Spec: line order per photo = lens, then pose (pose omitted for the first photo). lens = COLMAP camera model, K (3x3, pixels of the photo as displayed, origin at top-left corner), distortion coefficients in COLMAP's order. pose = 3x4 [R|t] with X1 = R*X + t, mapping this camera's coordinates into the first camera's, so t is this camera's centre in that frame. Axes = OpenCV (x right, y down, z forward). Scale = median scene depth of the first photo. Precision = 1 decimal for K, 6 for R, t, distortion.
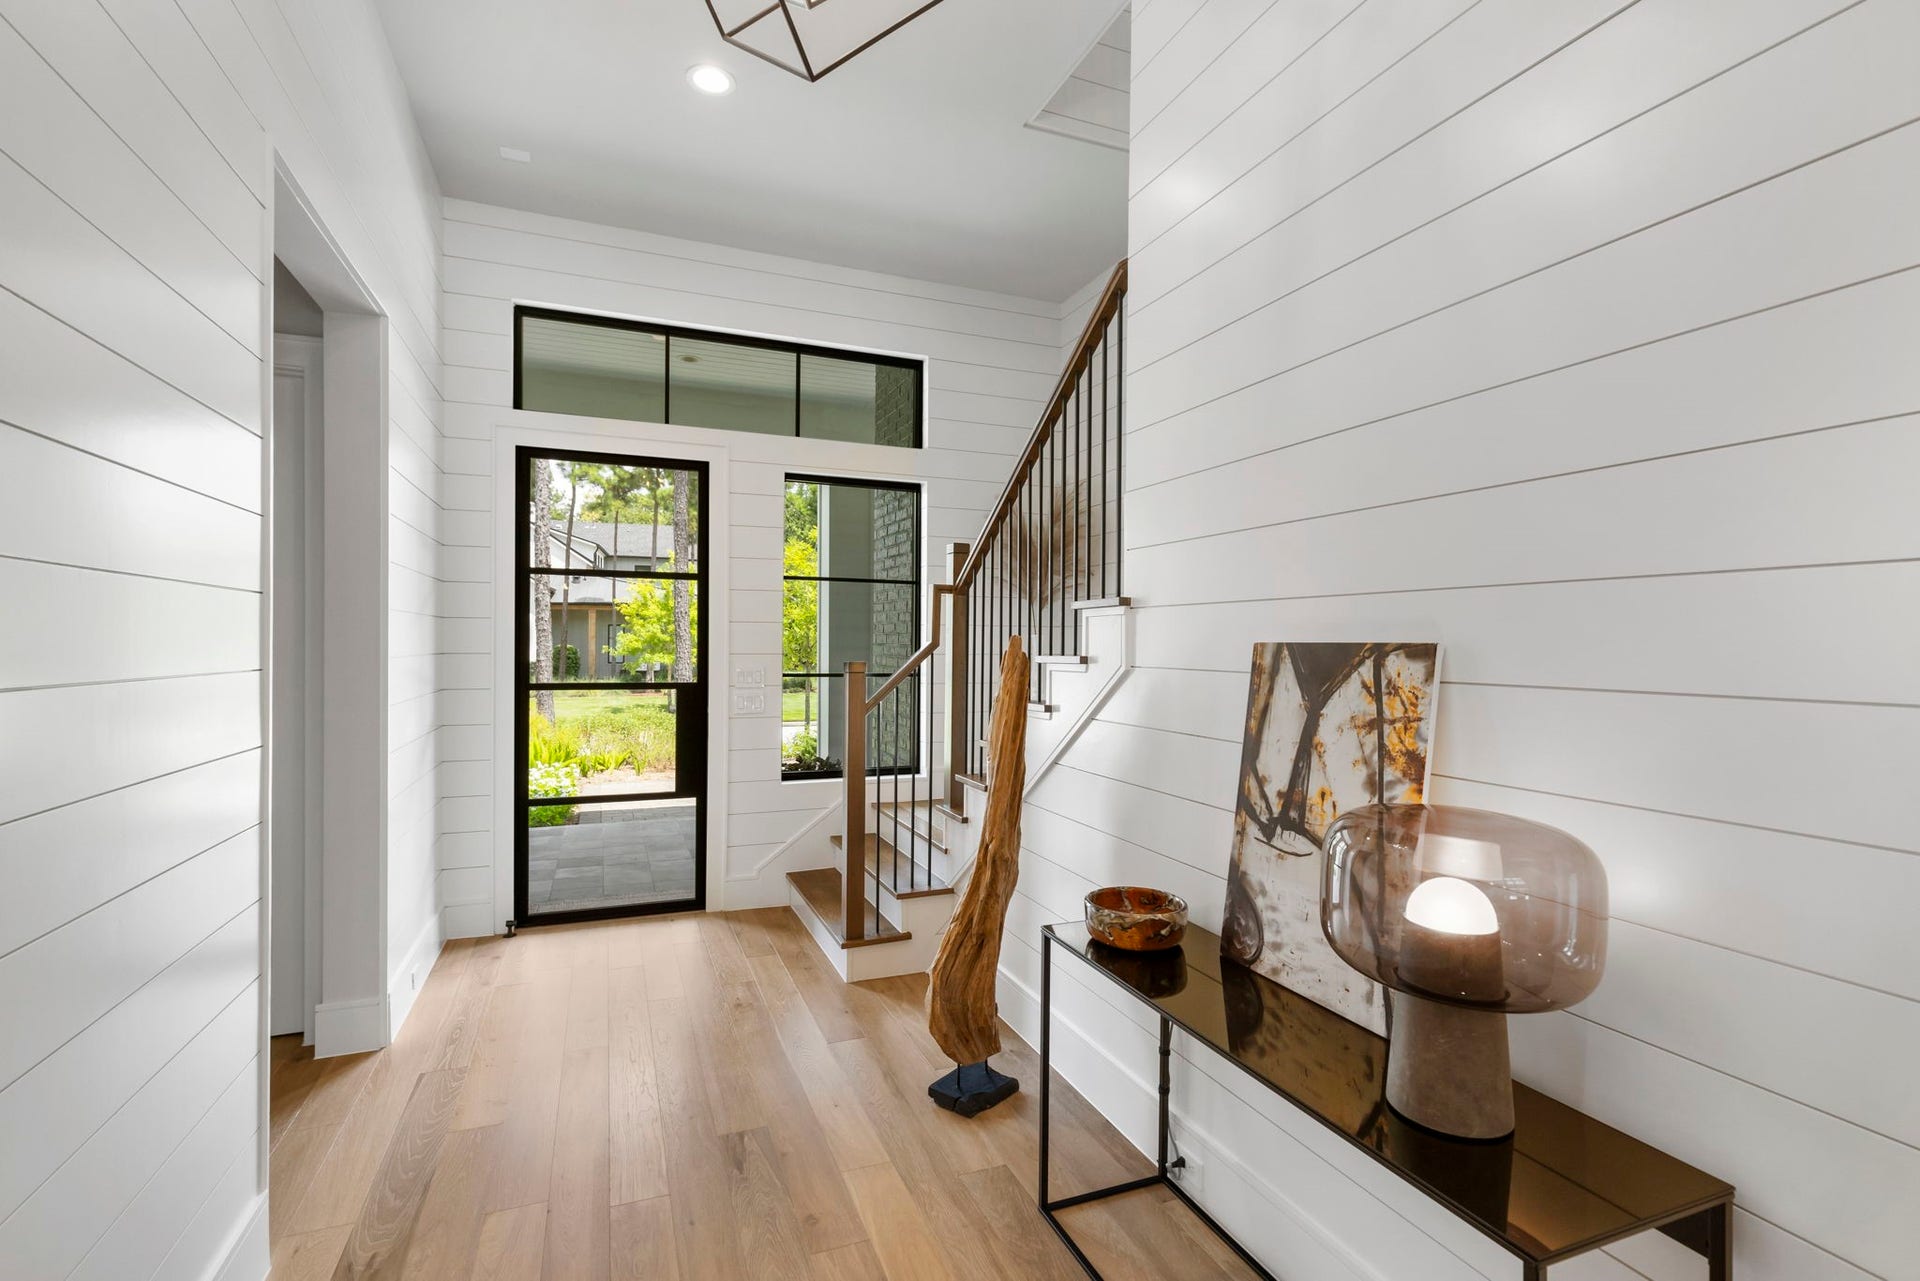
lens RADIAL K [[884.2, 0, 961.1], [0, 884.2, 644.5], [0, 0, 1]] dist [0.008864, -0.001467]
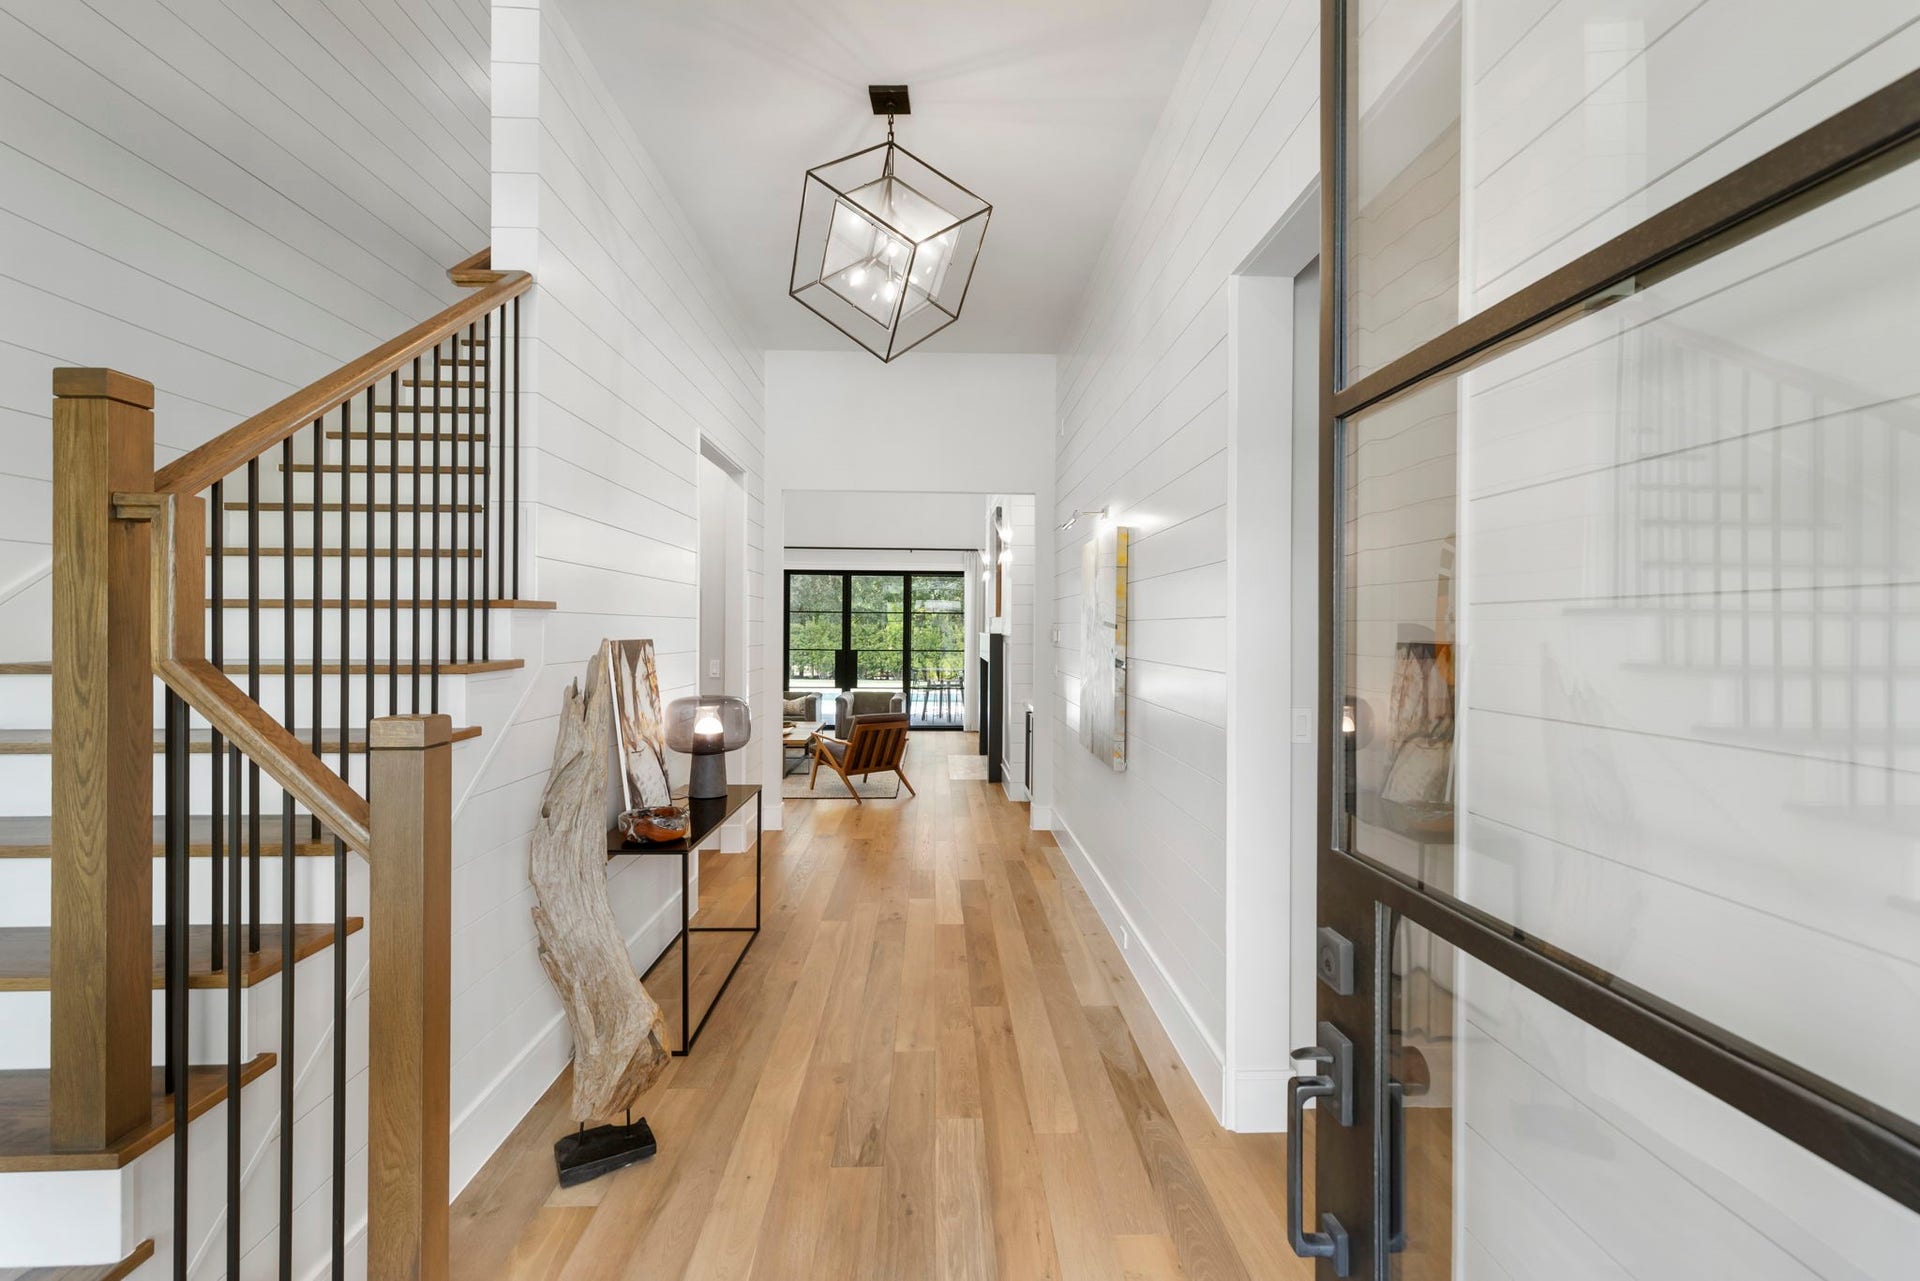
lens RADIAL K [[884.2, 0, 961.5], [0, 884.2, 638.8], [0, 0, 1]] dist [0.008864, -0.001467]
pose [[-0.939339, -0.014946, 0.342666, -0.758851], [-0.012999, 0.999884, 0.007979, -0.023608], [-0.342745, 0.003041, -0.939424, 2.105406]]
